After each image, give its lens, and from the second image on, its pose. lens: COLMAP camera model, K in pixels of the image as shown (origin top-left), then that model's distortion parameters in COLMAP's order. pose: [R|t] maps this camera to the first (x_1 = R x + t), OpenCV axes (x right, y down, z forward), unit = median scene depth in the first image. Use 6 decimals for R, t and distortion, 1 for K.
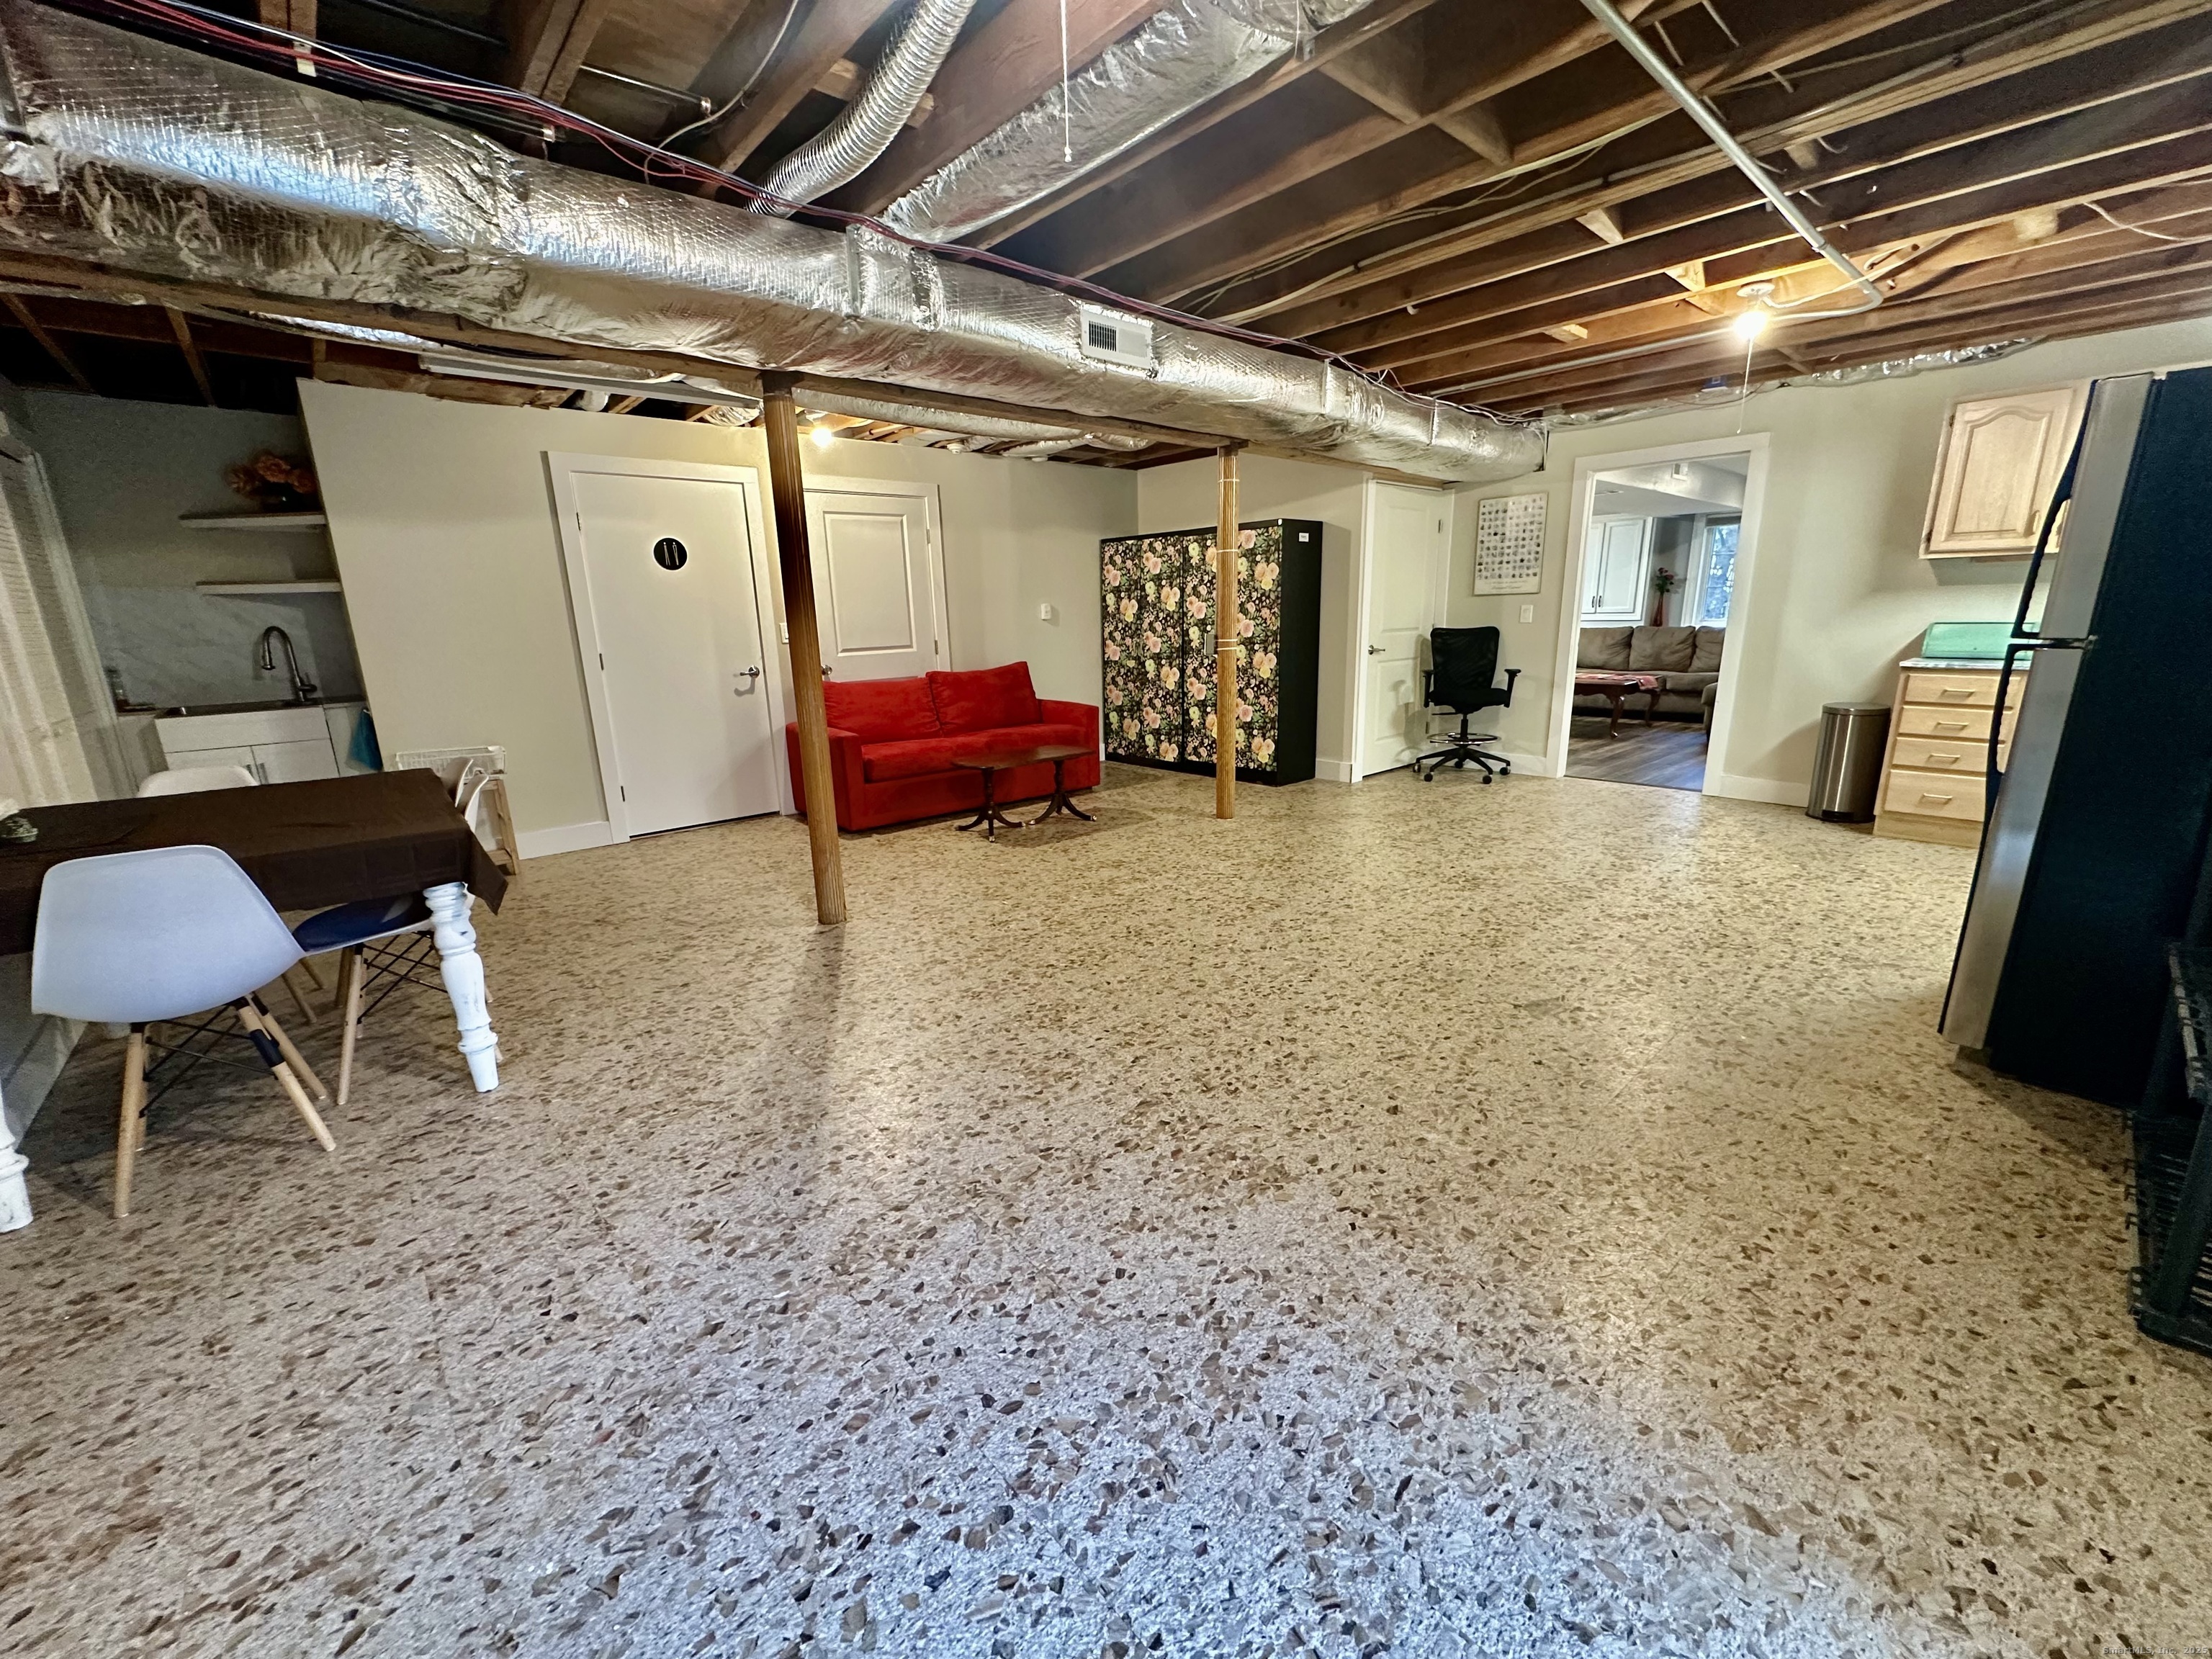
lens RADIAL K [[879.7, 0, 1106.0], [0, 879.7, 829.5], [0, 0, 1]] dist [-0.003161, 0.000195]
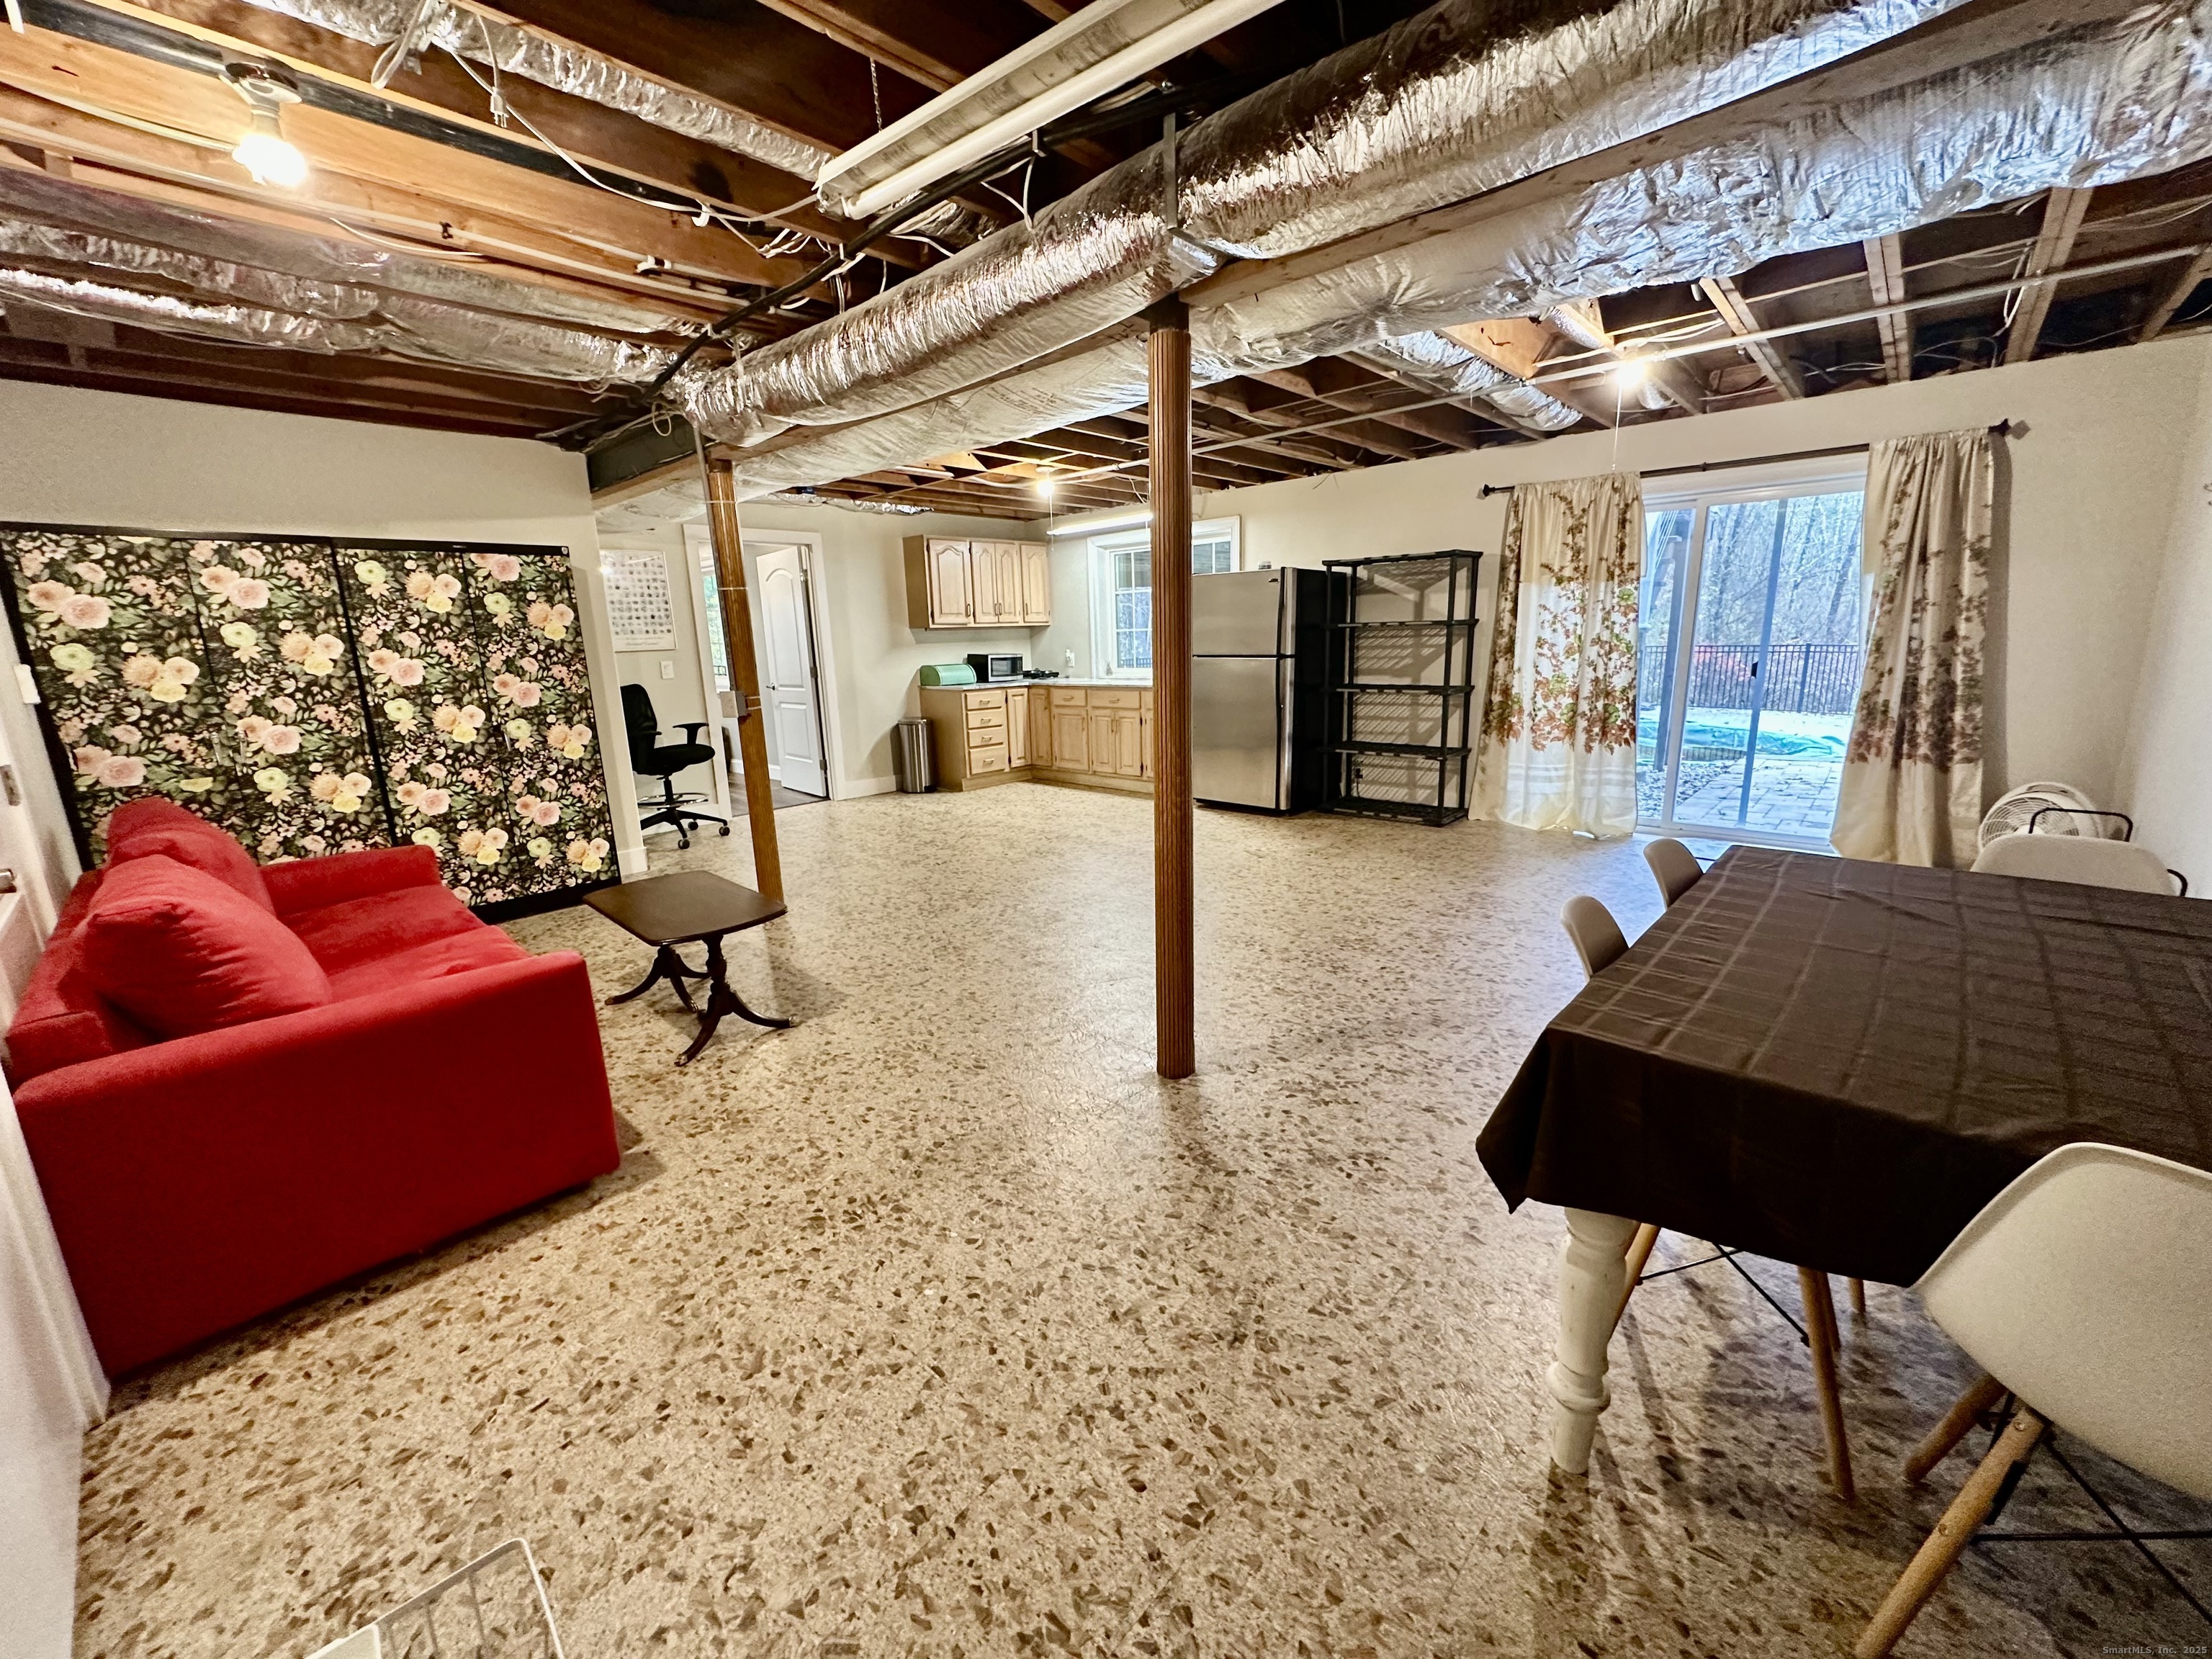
lens RADIAL K [[879.7, 0, 1106.0], [0, 879.7, 829.5], [0, 0, 1]] dist [-0.003161, 0.000195]
pose [[-0.098615, -0.188804, 0.977051, -0.712723], [0.272643, 0.939141, 0.208997, -0.181128], [-0.957048, 0.286996, -0.041137, 0.756300]]
